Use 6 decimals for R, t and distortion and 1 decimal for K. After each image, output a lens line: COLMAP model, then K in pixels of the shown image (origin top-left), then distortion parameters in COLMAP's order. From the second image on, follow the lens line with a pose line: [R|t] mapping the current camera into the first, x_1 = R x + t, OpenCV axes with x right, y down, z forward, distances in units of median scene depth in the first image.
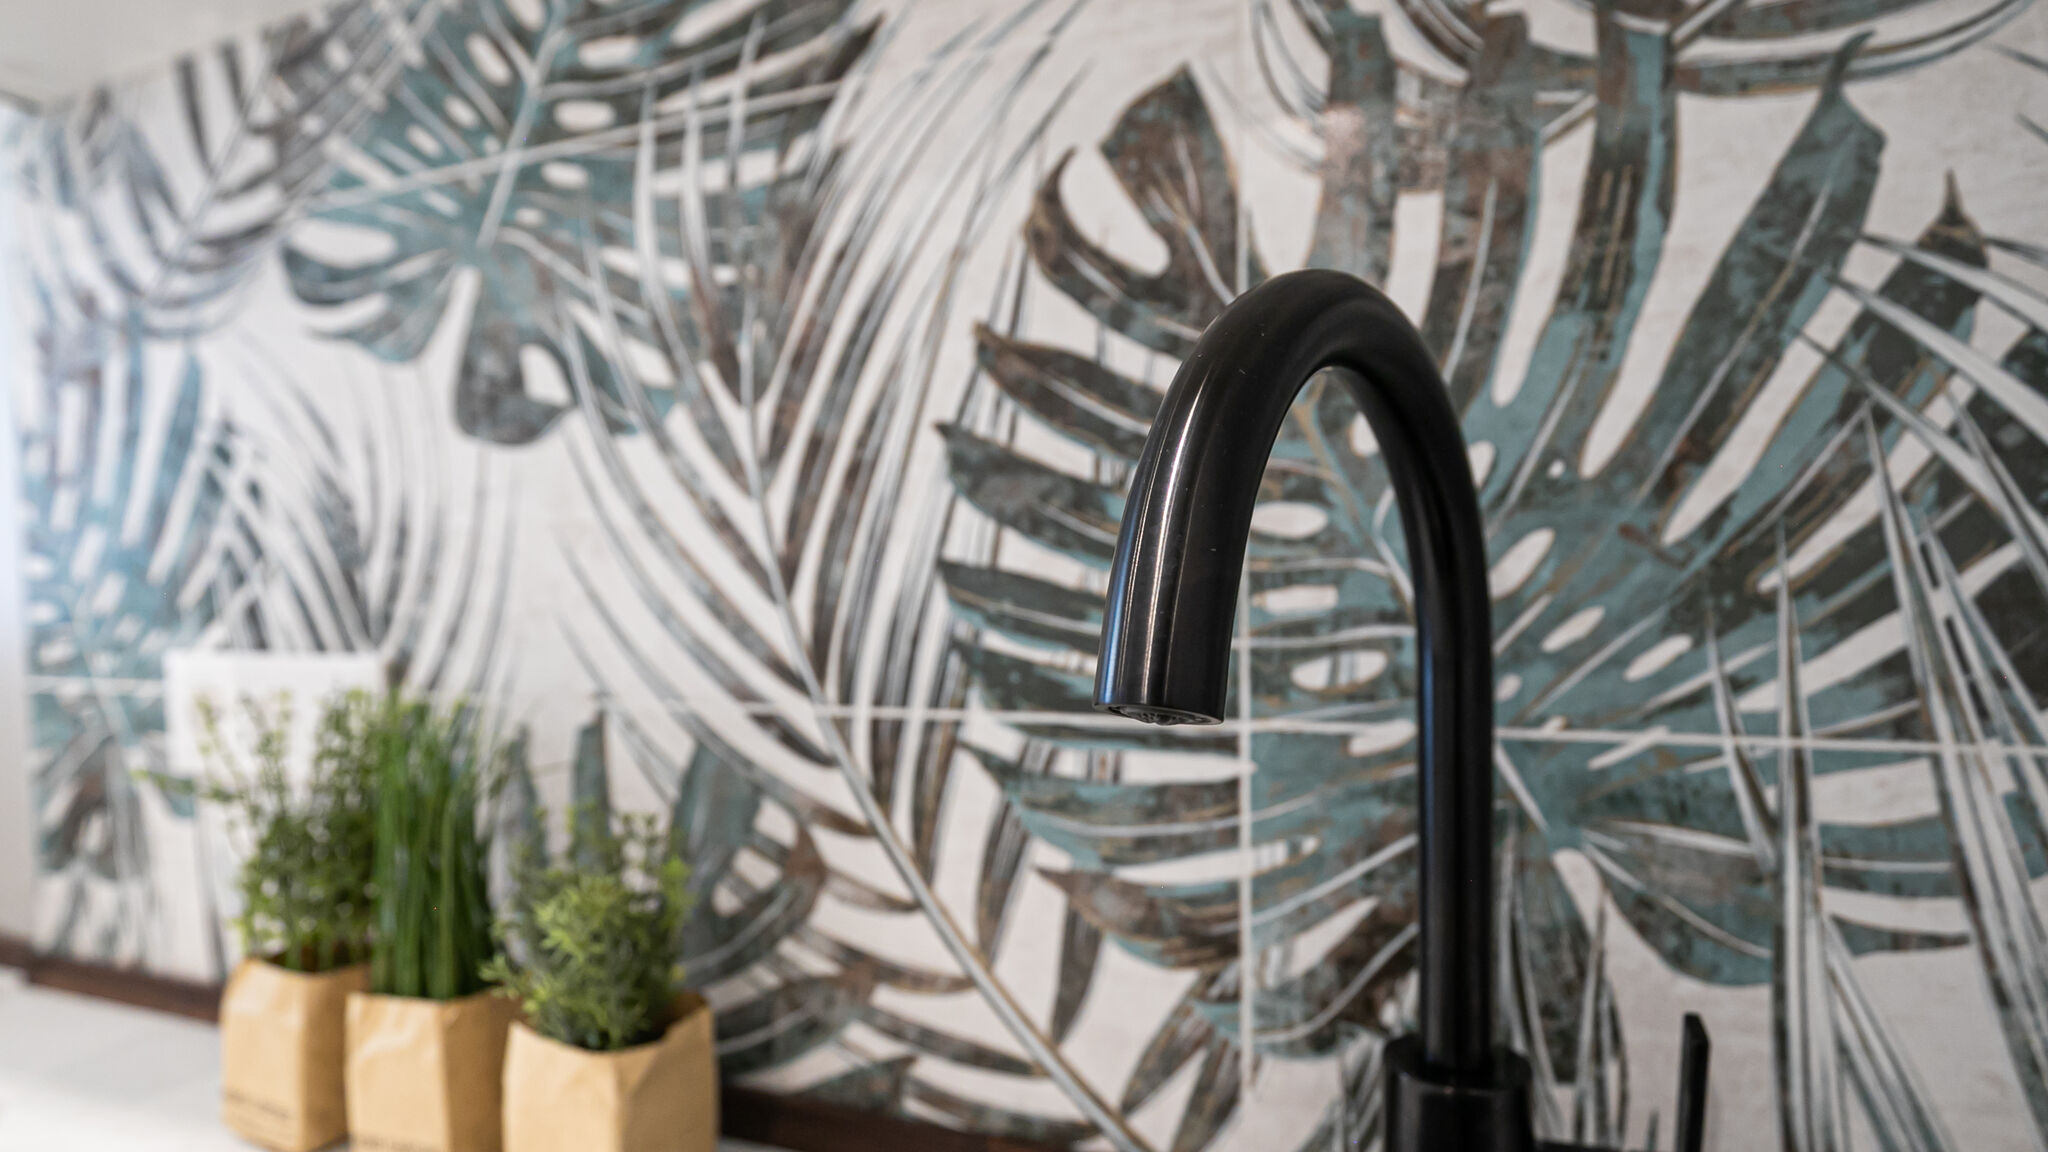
lens RADIAL K [[1147.1, 0, 1000.3], [0, 1147.1, 634.4], [0, 0, 1]] dist [-0.012630, 0.000855]
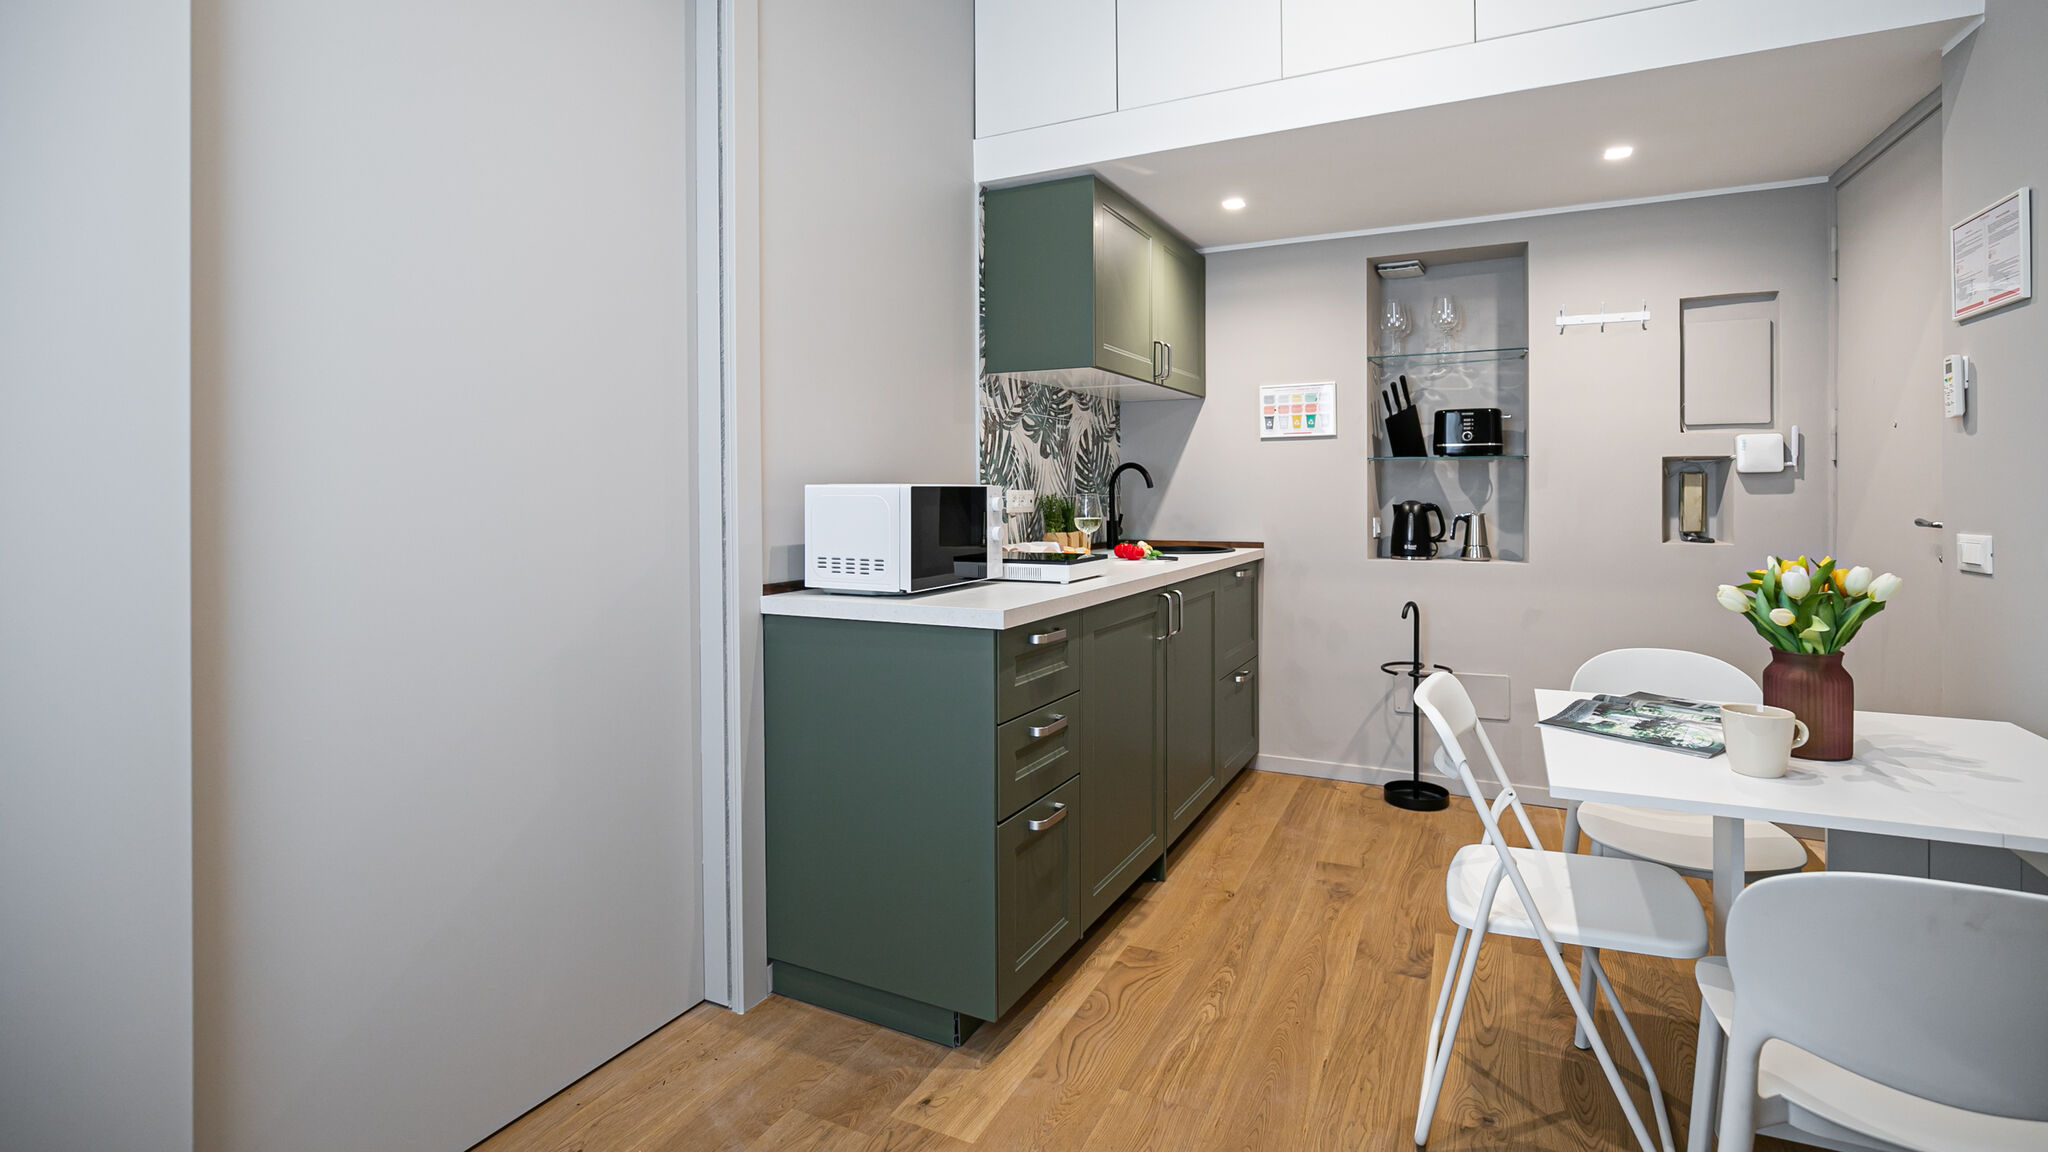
lens RADIAL K [[948.1, 0, 1027.3], [0, 948.1, 490.3], [0, 0, 1]] dist [-0.016943, 0.005189]
pose [[0.064115, 0.018258, 0.997775, -6.140242], [0.041645, 0.998913, -0.020955, 0.138296], [-0.997073, 0.042896, 0.063285, 0.786269]]
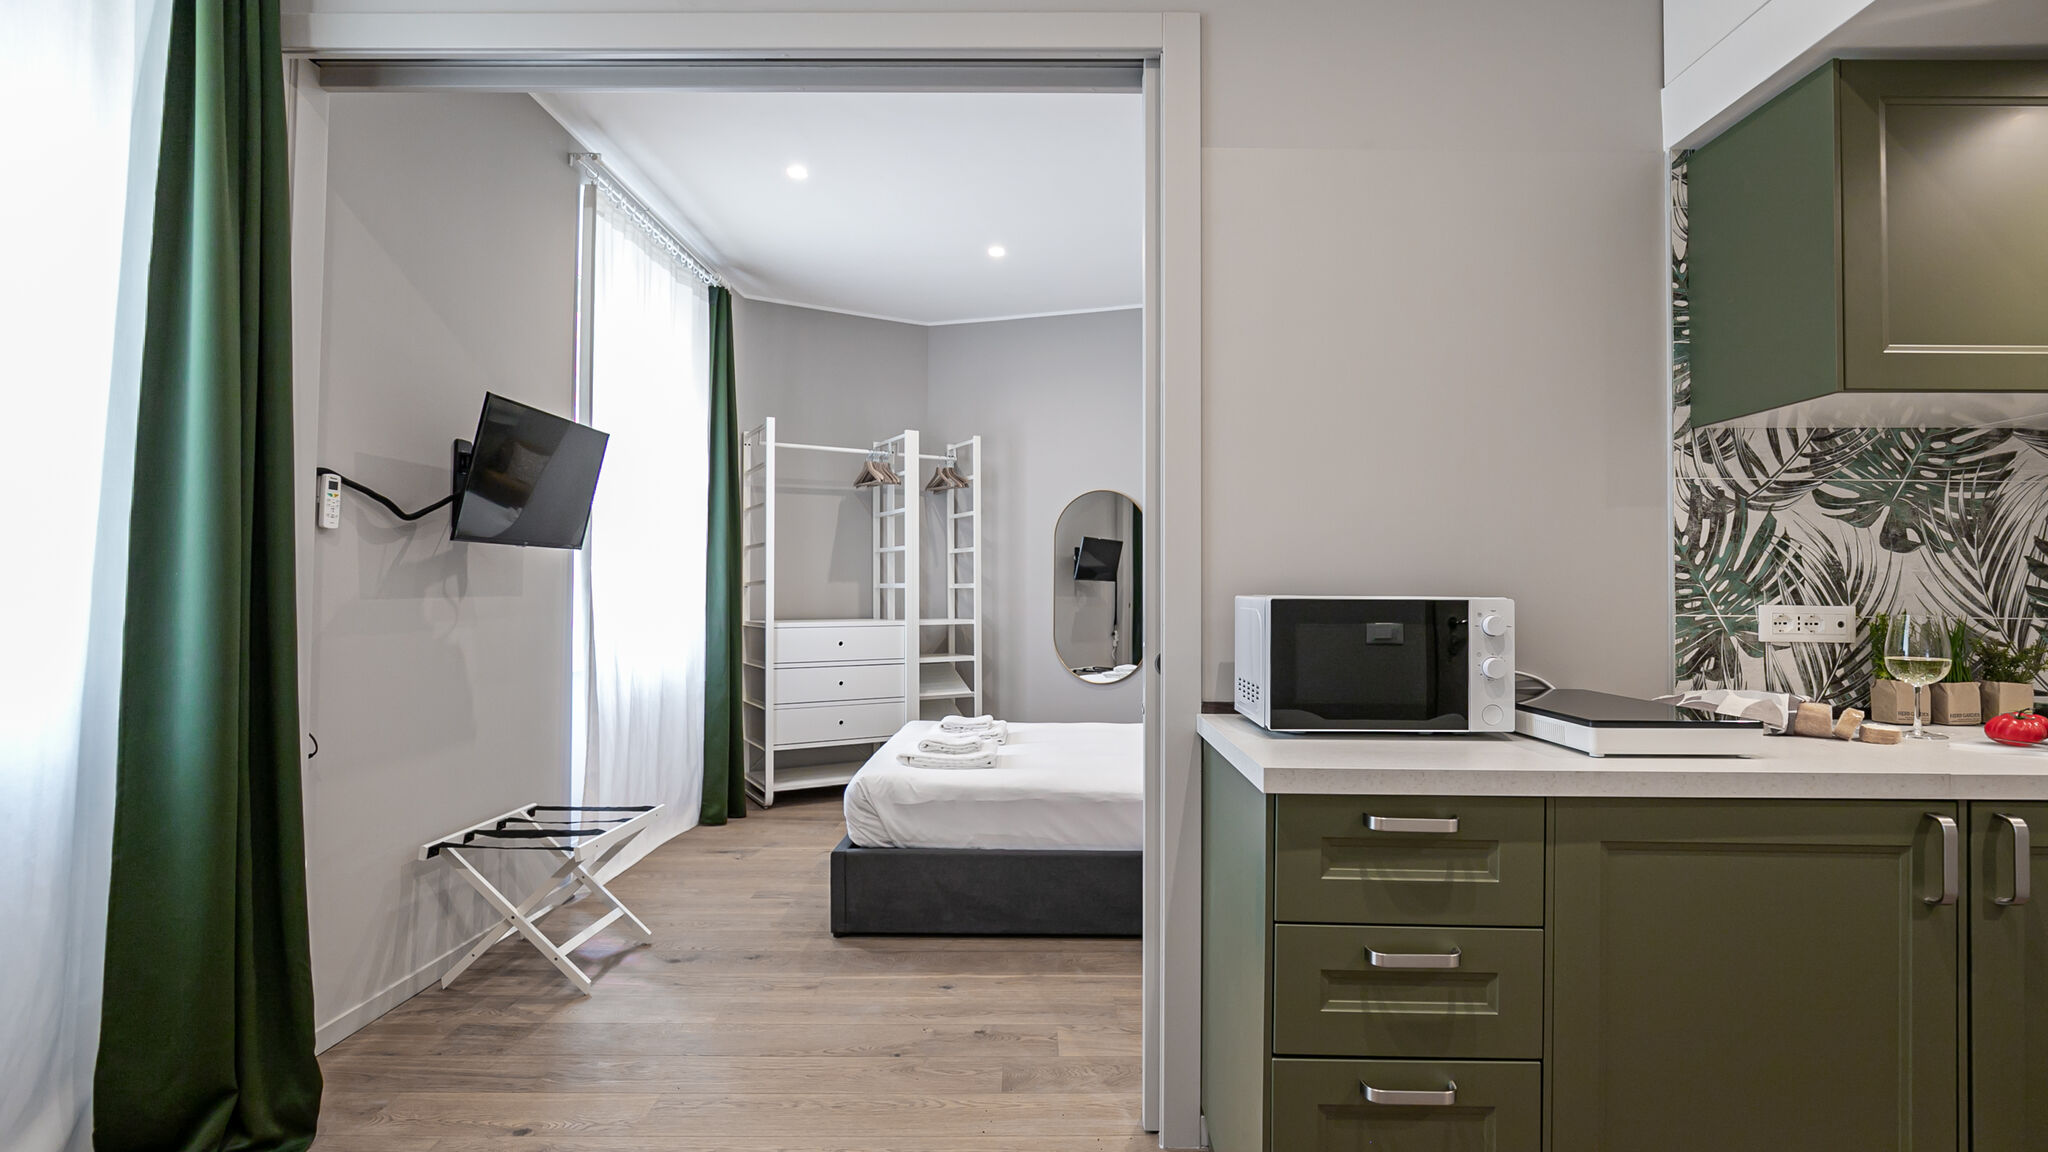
lens RADIAL K [[948.1, 0, 1049.3], [0, 948.1, 567.6], [0, 0, 1]] dist [-0.016943, 0.005189]
pose [[0.925829, 0.034463, 0.376368, -4.439644], [-0.009710, 0.997674, -0.067467, 0.135656], [-0.377818, 0.058808, 0.924011, -0.877483]]
